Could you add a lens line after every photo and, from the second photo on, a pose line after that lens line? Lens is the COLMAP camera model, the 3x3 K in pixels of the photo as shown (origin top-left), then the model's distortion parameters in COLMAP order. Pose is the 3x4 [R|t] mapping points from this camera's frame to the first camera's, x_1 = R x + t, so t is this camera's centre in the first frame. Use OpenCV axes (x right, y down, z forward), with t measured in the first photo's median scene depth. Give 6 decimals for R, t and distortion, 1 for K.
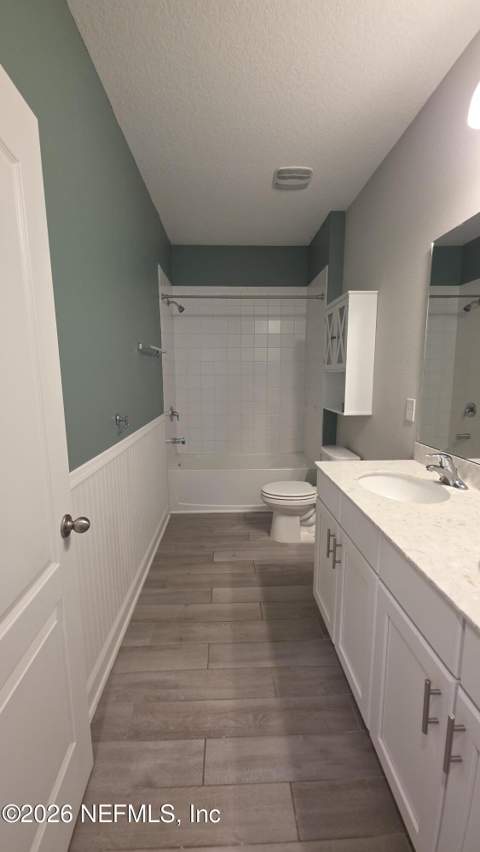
lens RADIAL K [[338.4, 0, 240.0], [0, 338.4, 424.4], [0, 0, 1]] dist [0.012726, -0.004958]
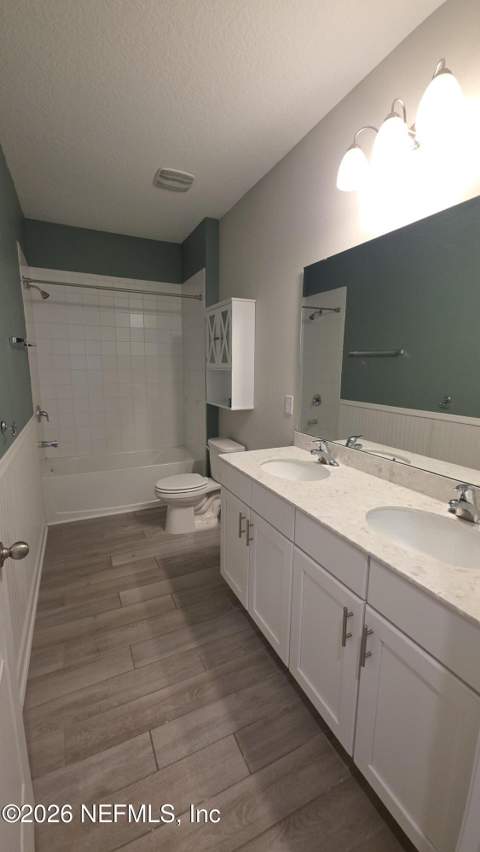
lens RADIAL K [[338.4, 0, 238.1], [0, 338.4, 424.0], [0, 0, 1]] dist [0.012726, -0.004958]
pose [[0.917005, -0.055189, 0.395039, -0.116685], [0.044891, 0.998369, 0.035271, -0.020019], [-0.396342, -0.014610, 0.917987, -0.026750]]
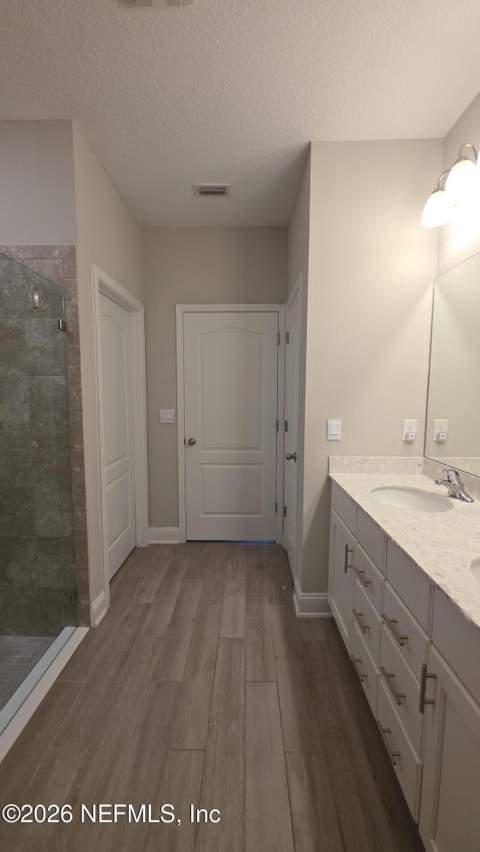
lens RADIAL K [[338.4, 0, 237.2], [0, 338.4, 425.2], [0, 0, 1]] dist [0.012726, -0.004958]
pose [[0.996979, 0.013433, -0.076500, 0.004104], [-0.017758, 0.998265, -0.056143, 0.013262], [0.075613, 0.057332, 0.995488, -0.080426]]
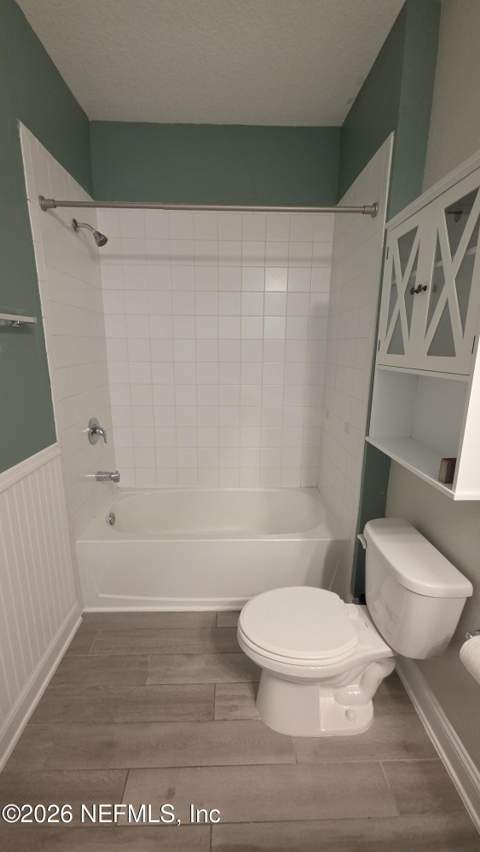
lens RADIAL K [[338.4, 0, 238.1], [0, 338.4, 422.1], [0, 0, 1]] dist [0.012726, -0.004958]
pose [[0.999834, 0.014281, -0.011324, 0.075547], [-0.013396, 0.997118, 0.074676, -0.139977], [0.012358, -0.074512, 0.997144, 0.649203]]
